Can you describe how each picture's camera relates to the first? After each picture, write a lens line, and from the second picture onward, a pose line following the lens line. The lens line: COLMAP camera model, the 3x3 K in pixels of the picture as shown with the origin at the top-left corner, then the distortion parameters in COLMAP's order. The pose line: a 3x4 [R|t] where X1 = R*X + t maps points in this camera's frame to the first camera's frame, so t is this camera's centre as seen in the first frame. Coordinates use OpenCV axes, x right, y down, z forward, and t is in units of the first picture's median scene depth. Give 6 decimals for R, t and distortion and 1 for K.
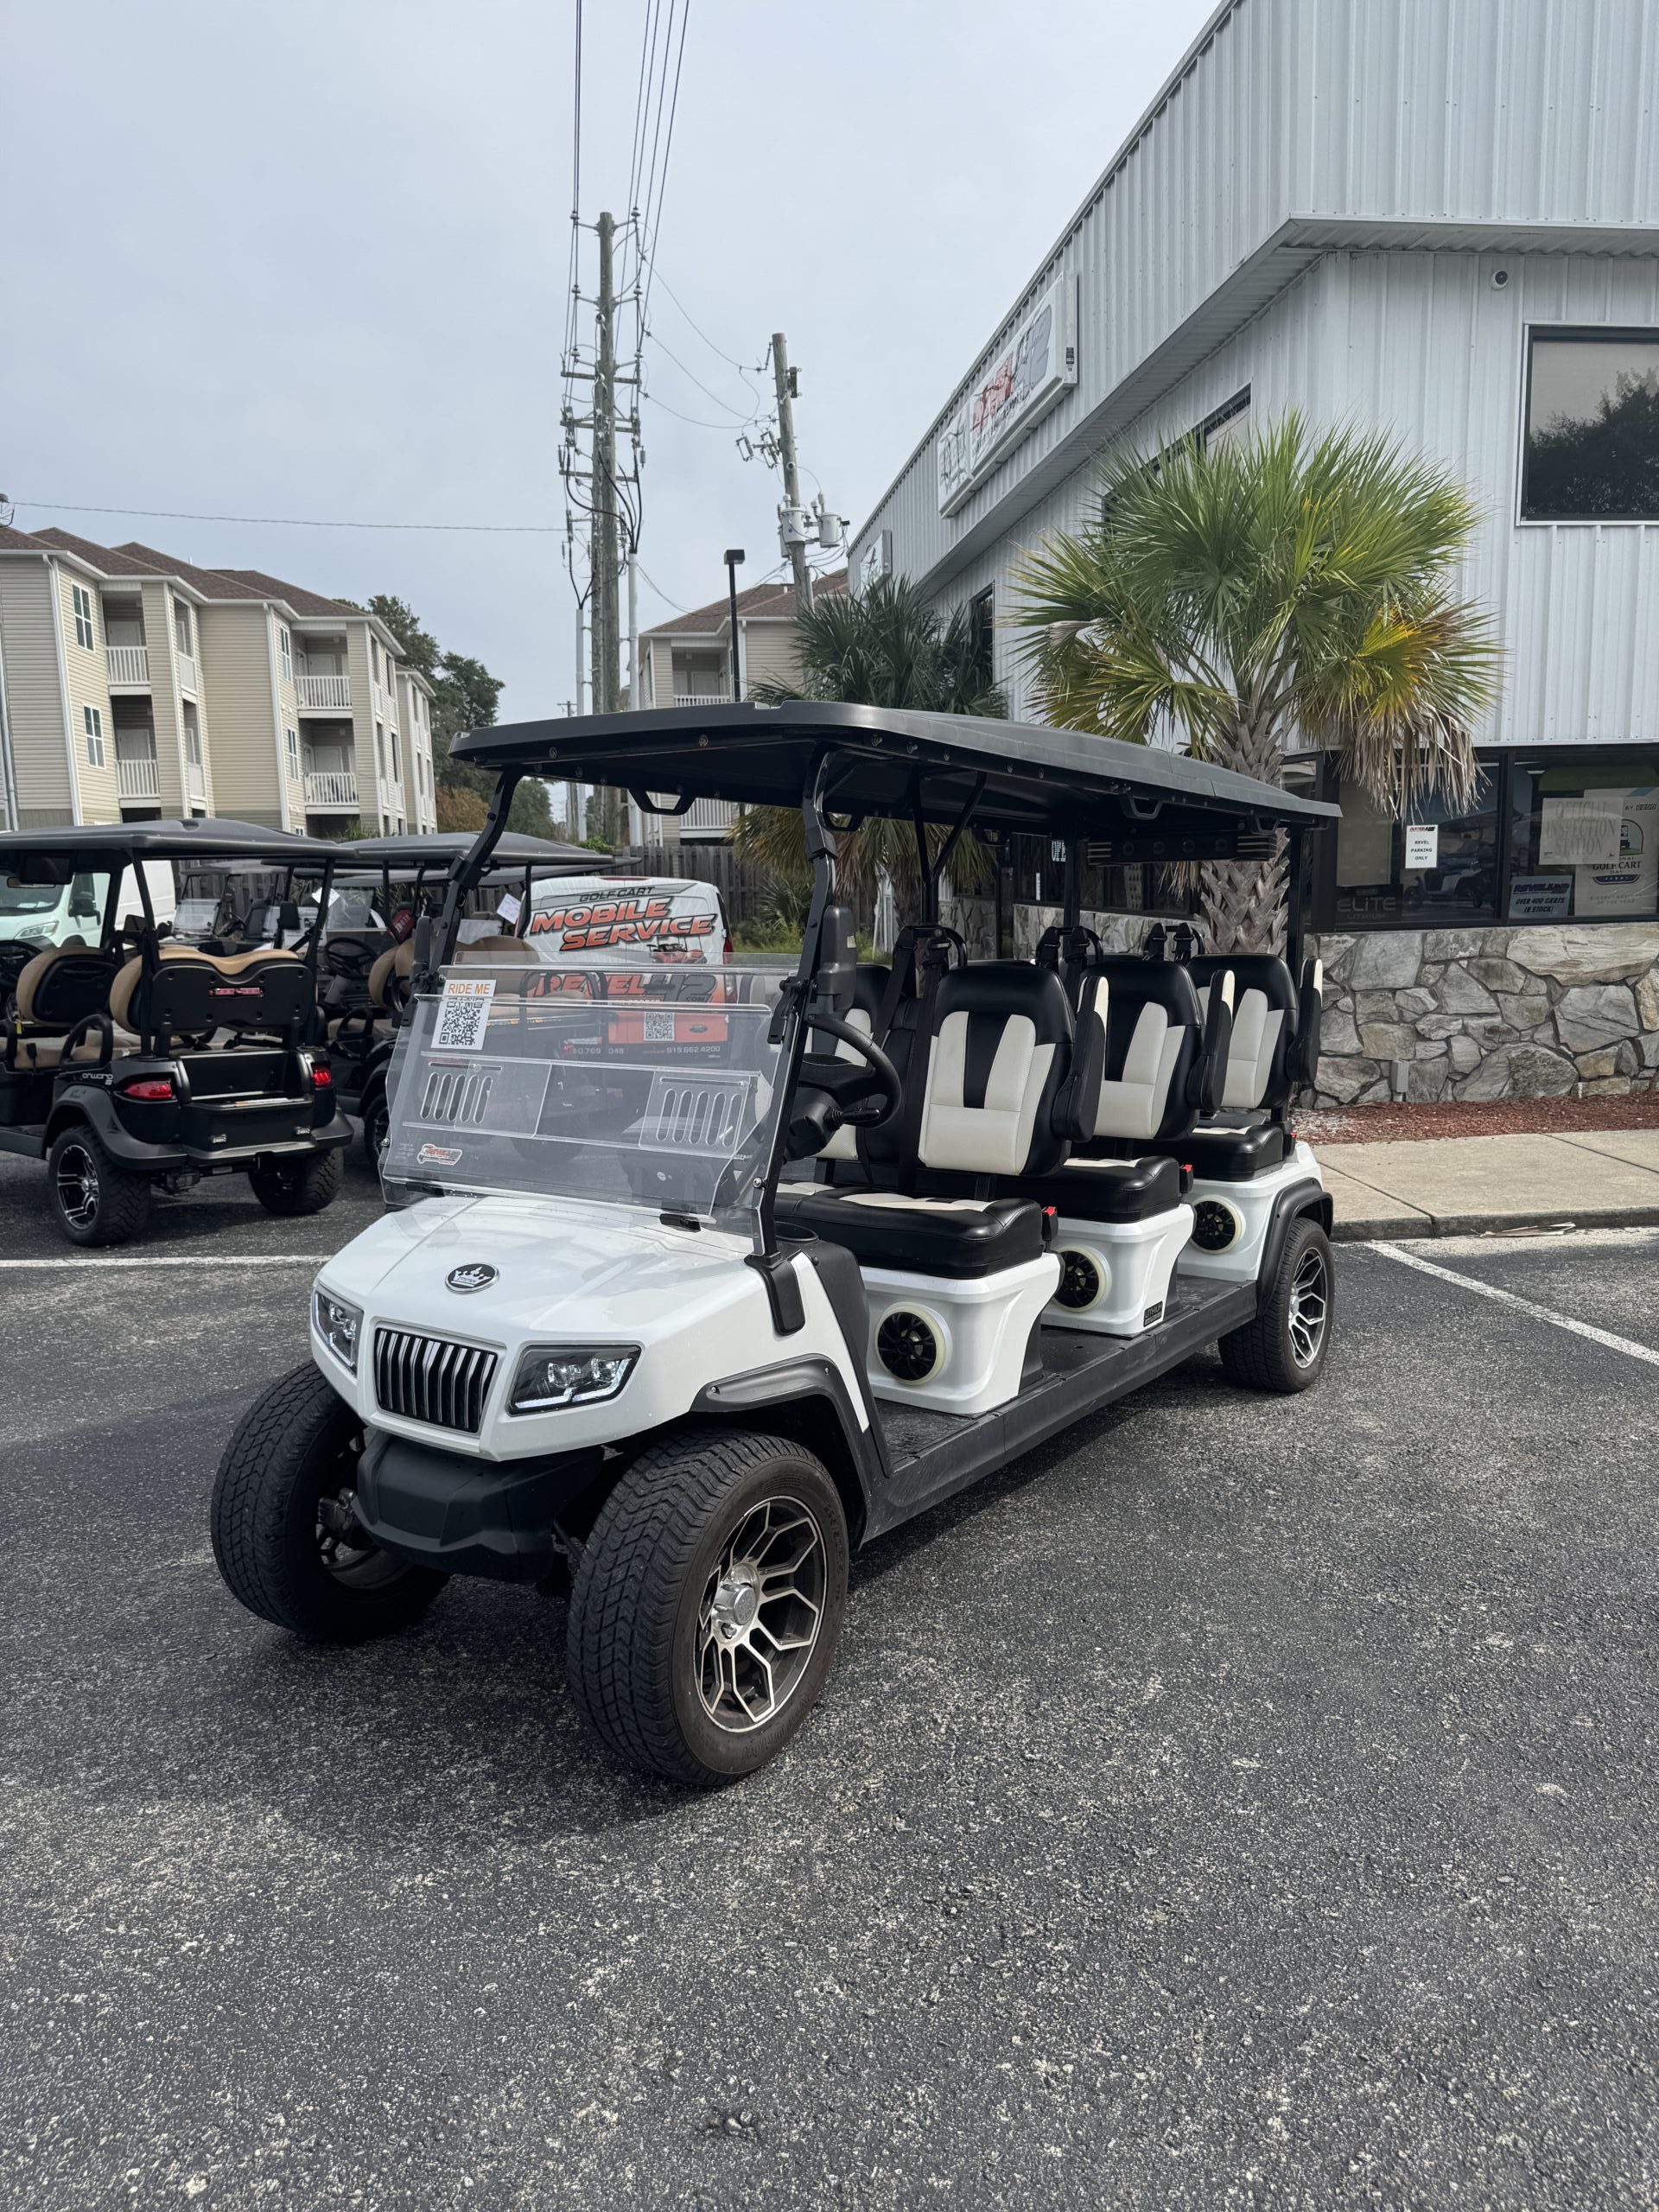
lens RADIAL K [[1529.0, 0, 824.9], [0, 1529.0, 1101.3], [0, 0, 1]] dist [0.102010, -0.164992]
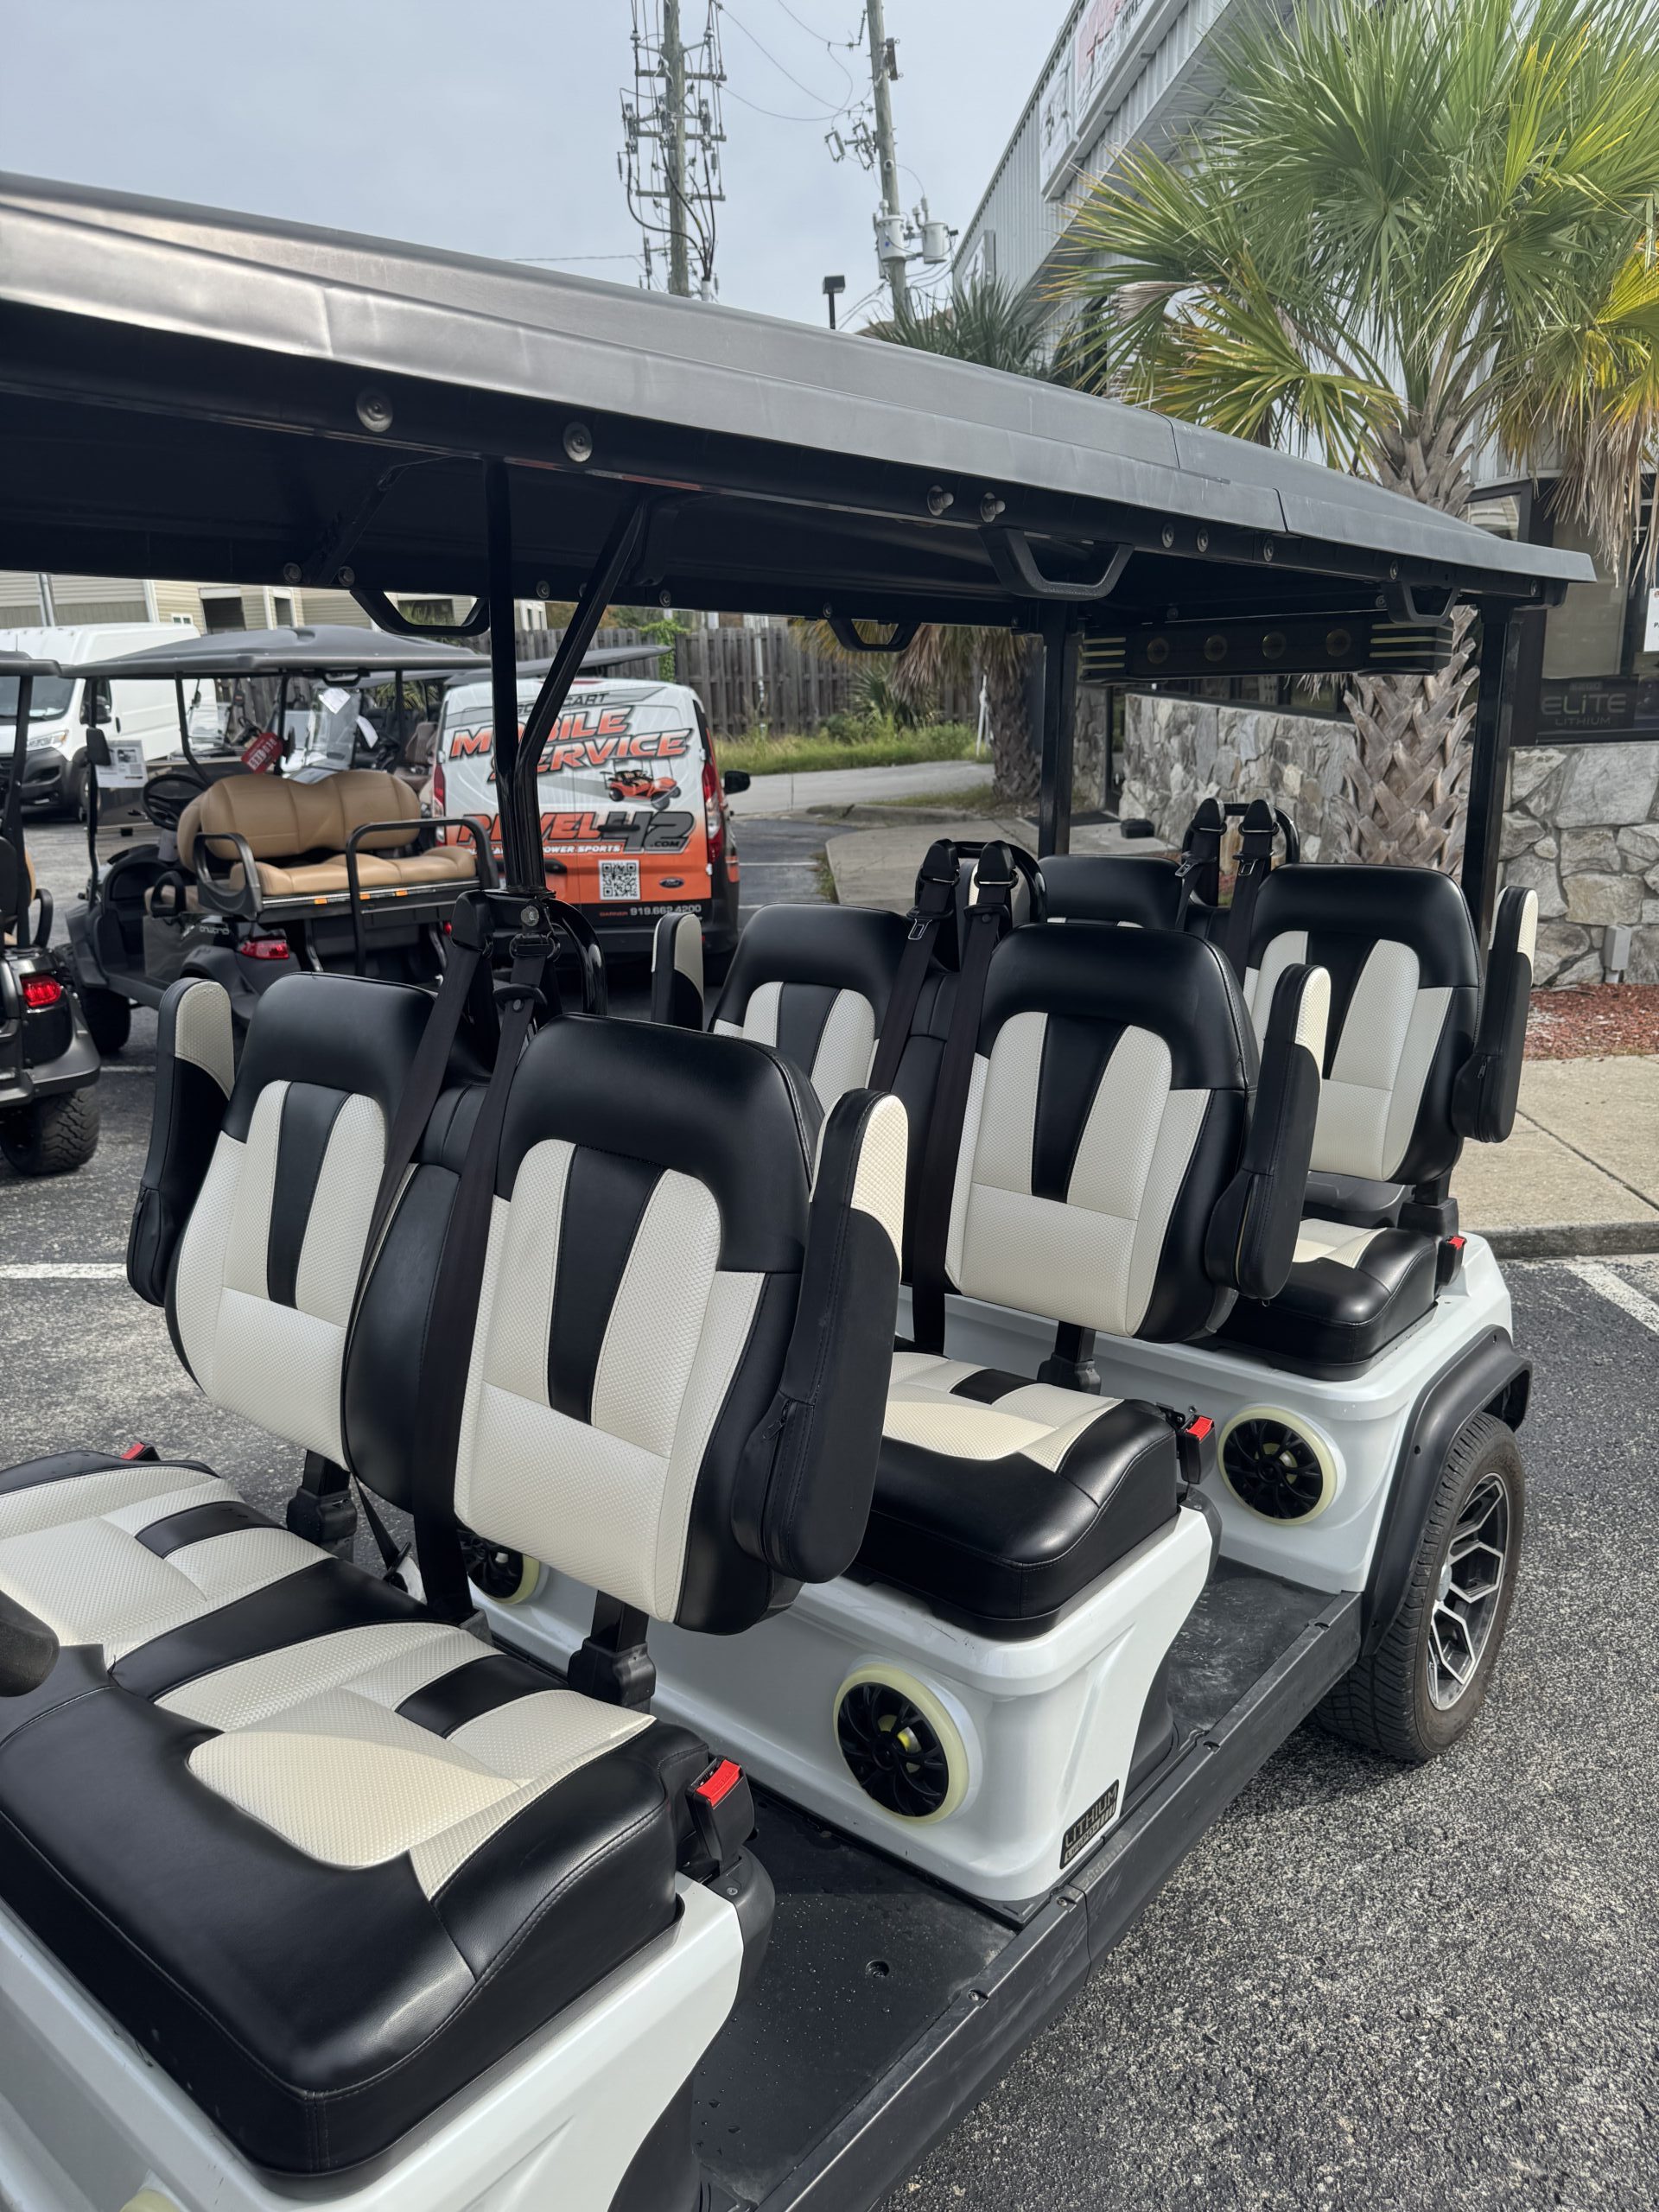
lens RADIAL K [[1558.7, 0, 820.1], [0, 1558.7, 1105.9], [0, 0, 1]] dist [0.006579, -0.004884]
pose [[0.995550, 0.006981, -0.093975, 0.071325], [0.005837, 0.990768, 0.135439, -0.044714], [0.094053, -0.135385, 0.986319, 0.239324]]
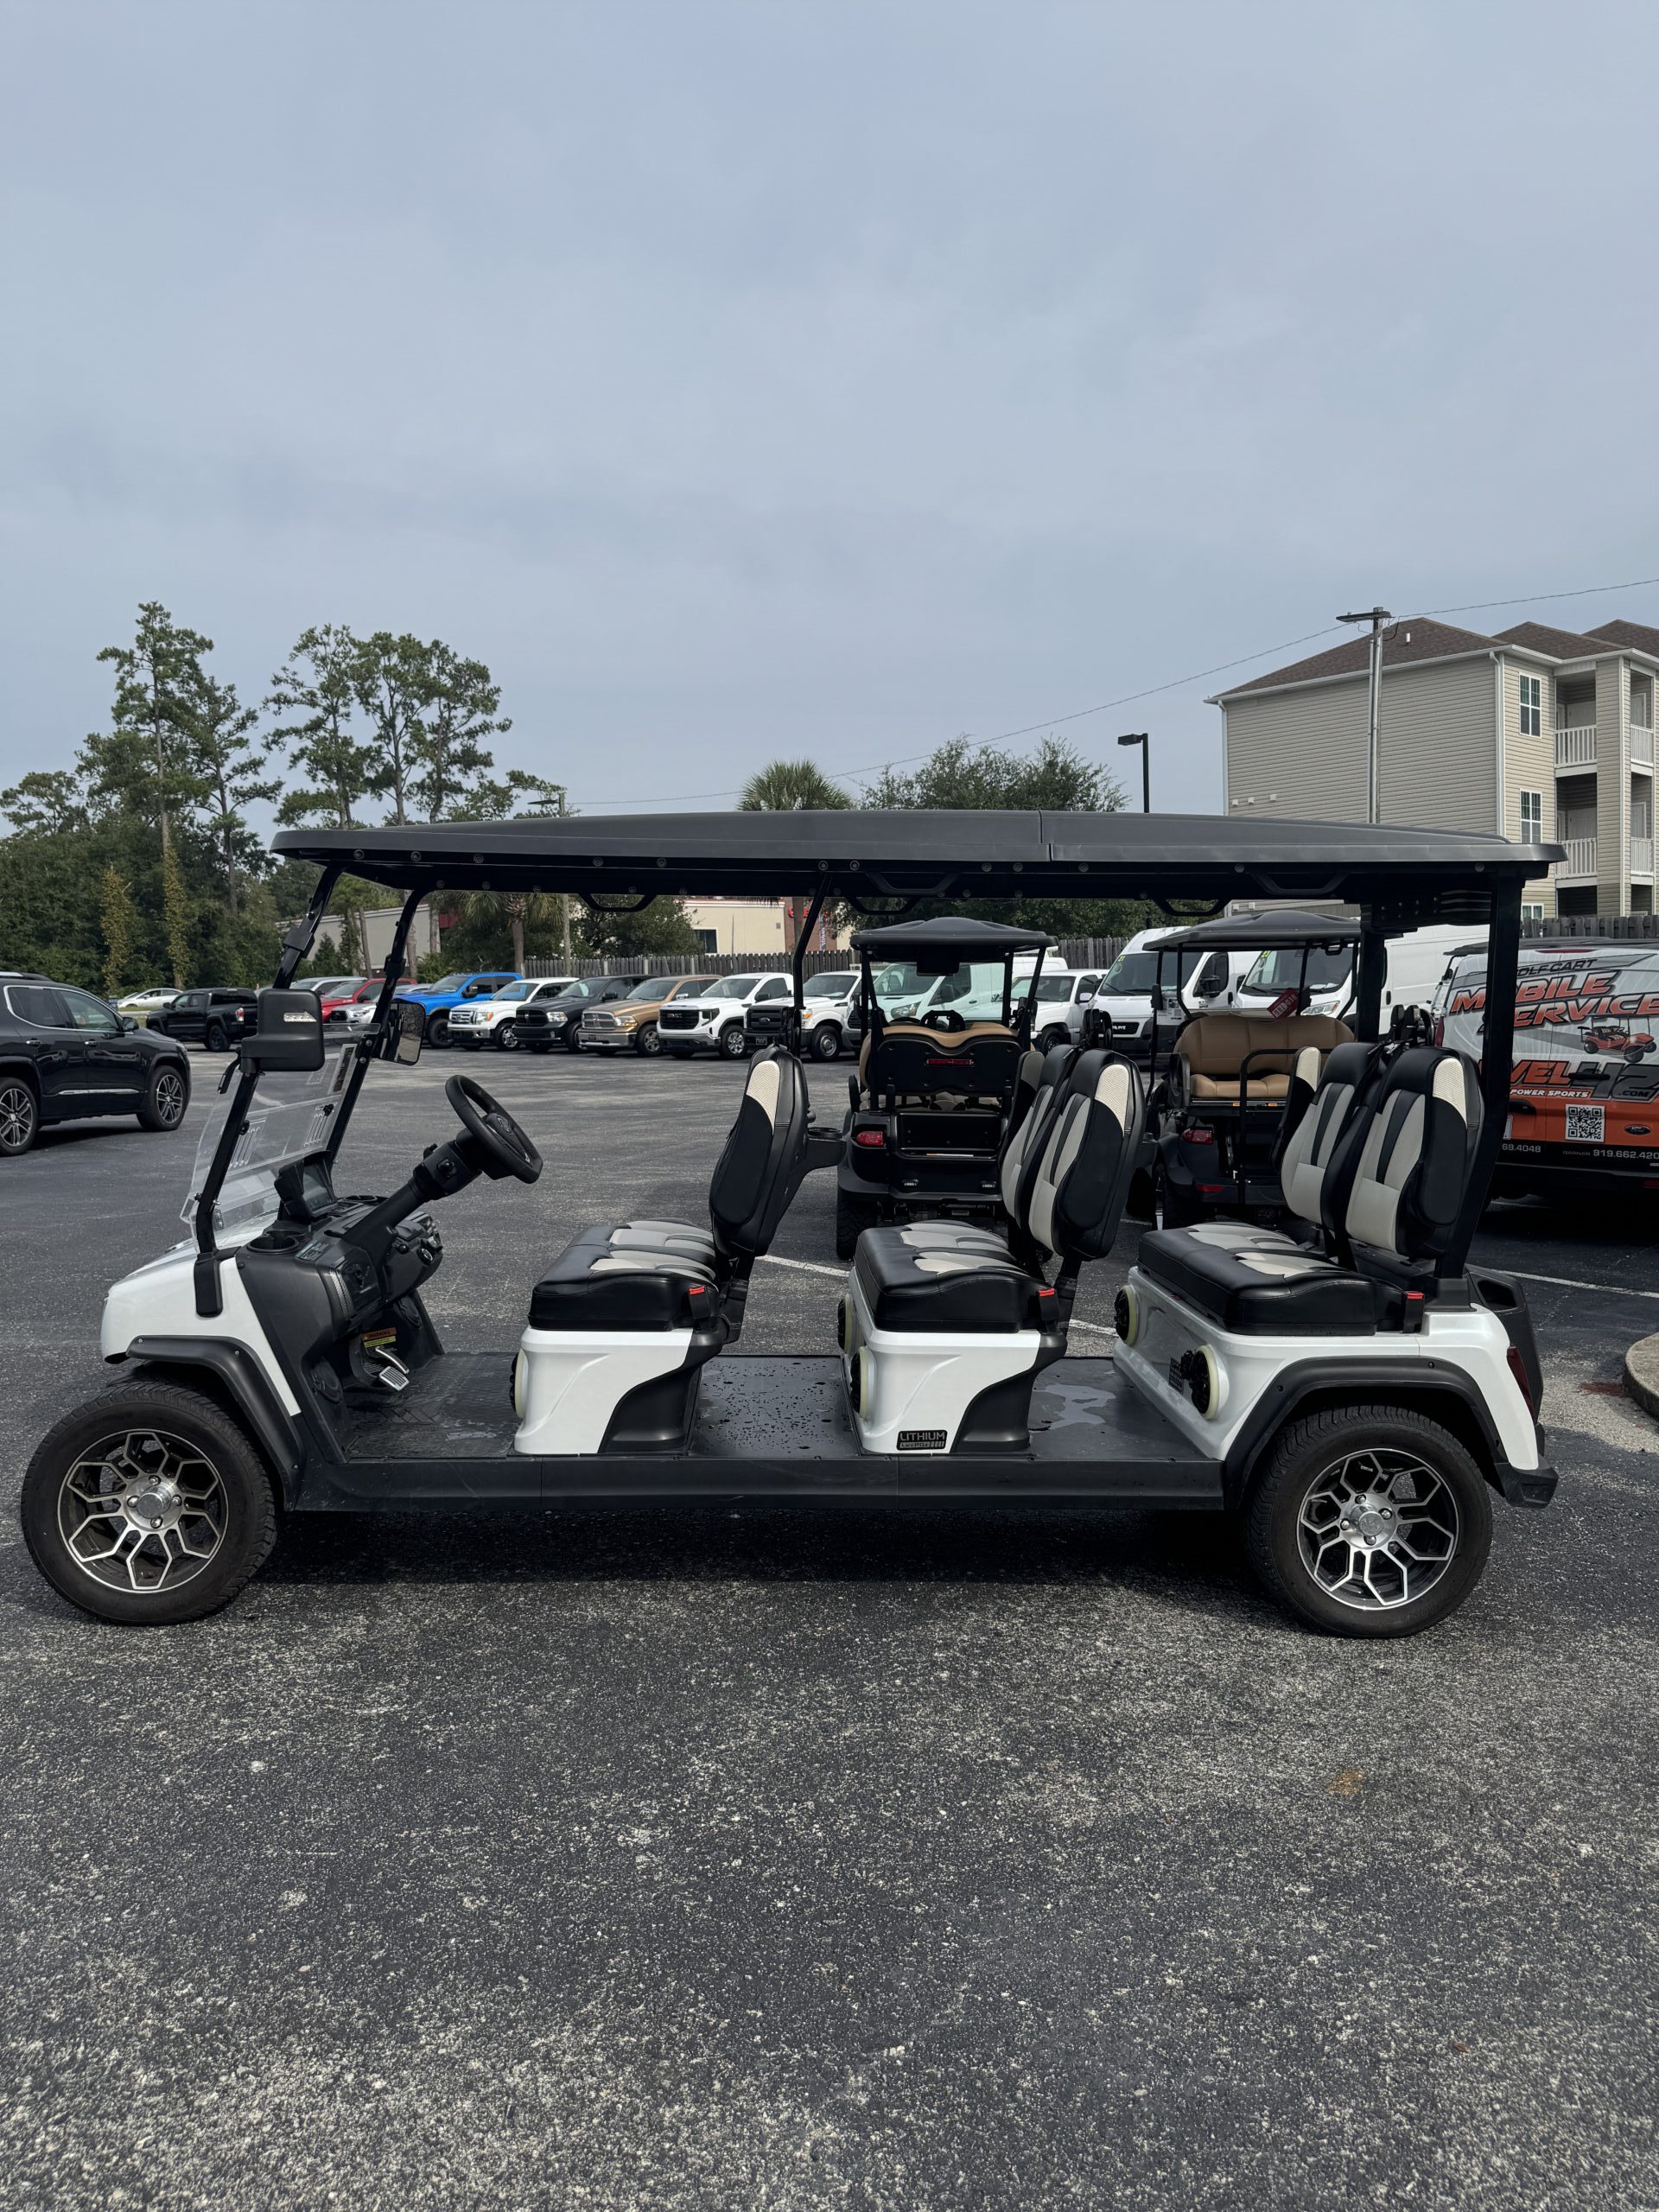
lens RADIAL K [[1529.0, 0, 824.9], [0, 1529.0, 1101.3], [0, 0, 1]] dist [0.102010, -0.164992]
pose [[0.594940, 0.052163, -0.802075, 0.352637], [-0.092817, 0.995675, -0.004093, -0.019550], [0.798393, 0.076881, 0.597209, 0.161628]]
